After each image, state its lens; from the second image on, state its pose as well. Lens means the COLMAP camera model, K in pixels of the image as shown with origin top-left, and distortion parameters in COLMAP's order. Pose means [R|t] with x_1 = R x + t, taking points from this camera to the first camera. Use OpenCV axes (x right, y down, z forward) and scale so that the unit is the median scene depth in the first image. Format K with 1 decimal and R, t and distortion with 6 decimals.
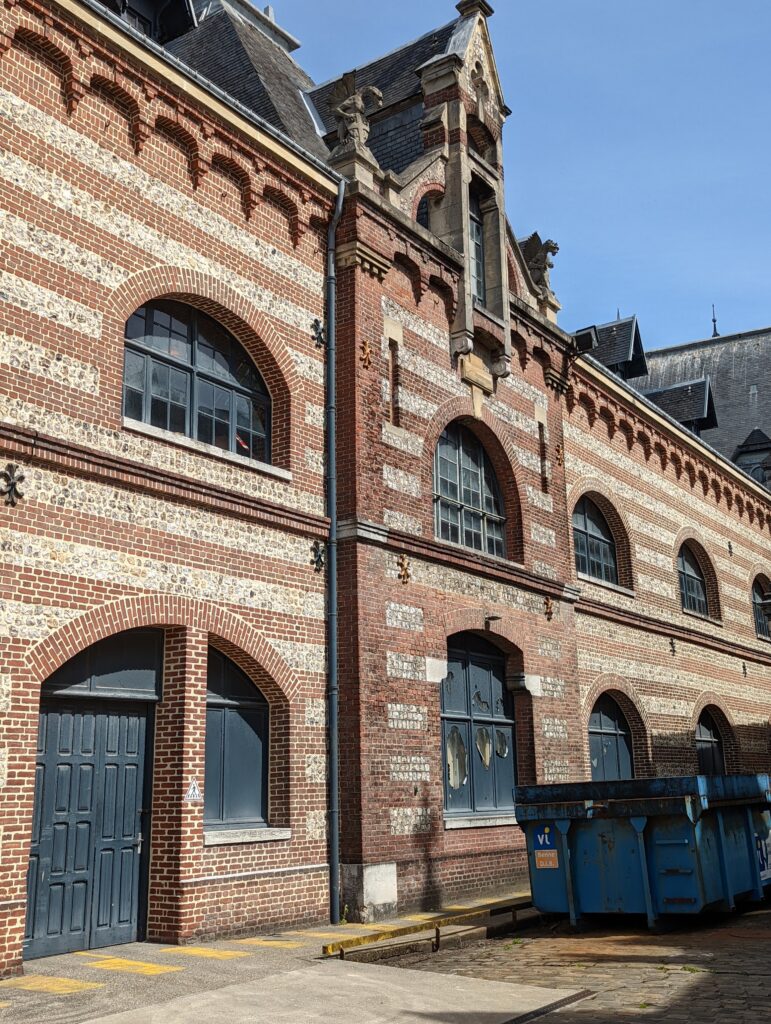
lens RADIAL K [[1236.2, 0, 385.5], [0, 1236.2, 512.0], [0, 0, 1]] dist [0.154275, -0.020619]
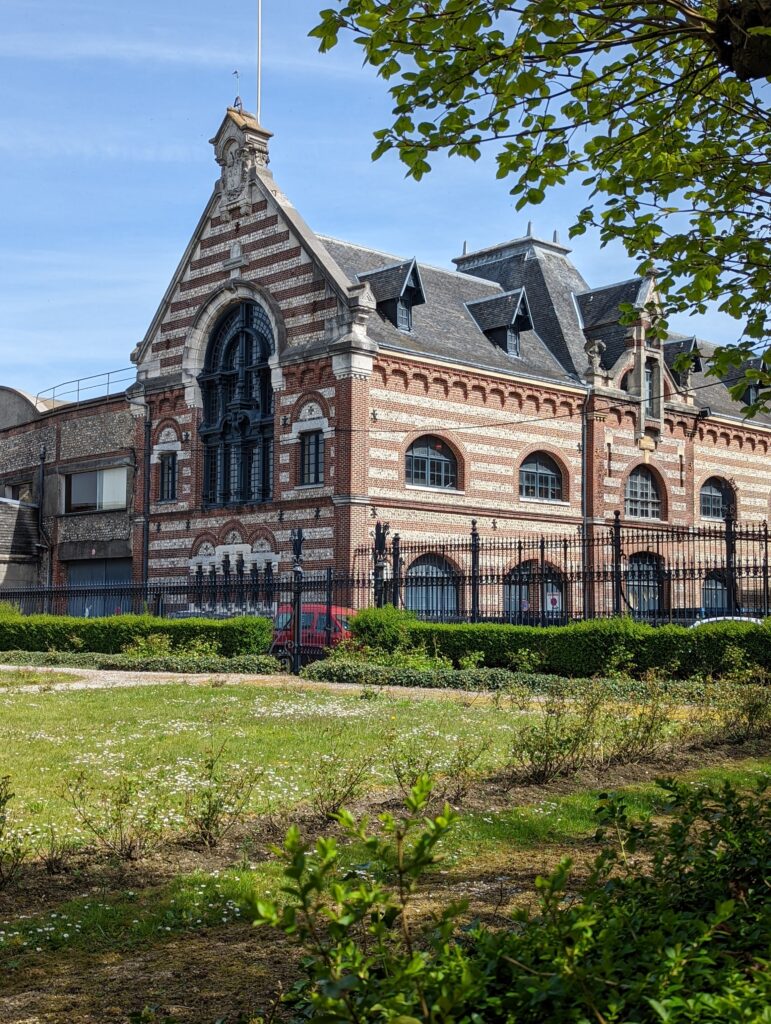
lens RADIAL K [[1236.2, 0, 385.5], [0, 1236.2, 512.0], [0, 0, 1]] dist [0.154275, -0.020619]
pose [[0.977537, 0.006145, -0.210675, 0.095661], [0.022190, 0.991019, 0.131865, -0.339634], [0.209594, -0.133578, 0.968621, -1.603749]]
